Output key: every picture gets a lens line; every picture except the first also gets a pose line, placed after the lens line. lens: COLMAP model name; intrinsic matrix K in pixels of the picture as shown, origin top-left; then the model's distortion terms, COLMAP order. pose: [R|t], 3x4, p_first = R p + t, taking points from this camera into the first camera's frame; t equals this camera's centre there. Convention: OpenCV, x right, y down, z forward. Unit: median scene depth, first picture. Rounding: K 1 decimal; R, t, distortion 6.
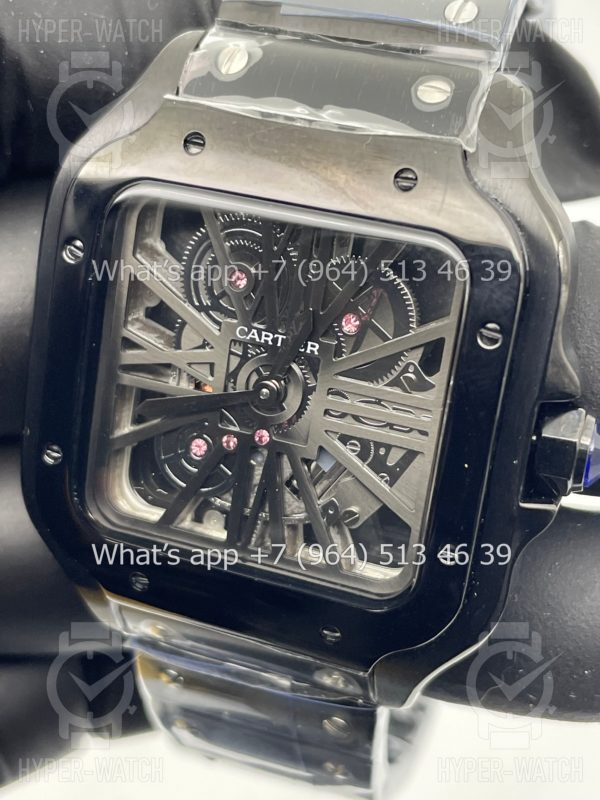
lens RADIAL K [[1234.9, 0, 301.8], [0, 1234.9, 396.9], [0, 0, 1]] dist [-0.040448, 0.000000]
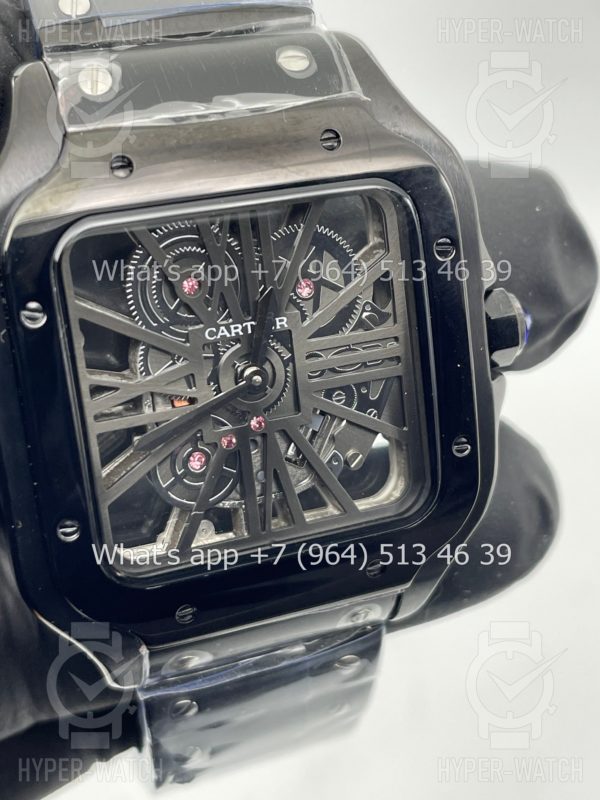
lens RADIAL K [[1234.9, 0, 299.9], [0, 1234.9, 418.8], [0, 0, 1]] dist [-0.040448, 0.000000]
pose [[0.766248, -0.376660, 0.520568, -0.549708], [0.368482, 0.921298, 0.124225, -0.087667], [-0.526389, 0.096633, 0.844735, 0.112469]]
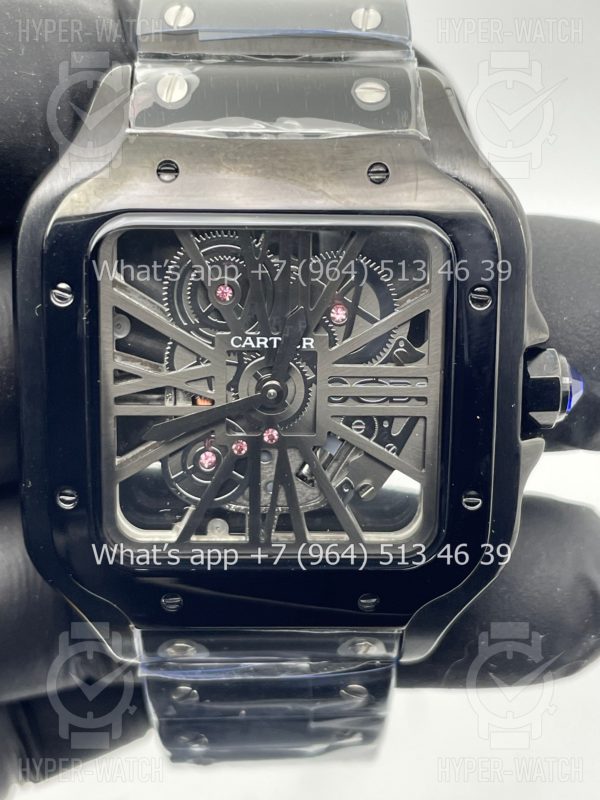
lens RADIAL K [[1234.9, 0, 298.5], [0, 1234.9, 404.4], [0, 0, 1]] dist [-0.040448, 0.000000]
pose [[0.933895, -0.202774, 0.294487, -0.321785], [0.205740, 0.978377, 0.021222, -0.011758], [-0.292423, 0.040768, 0.955420, -0.019013]]
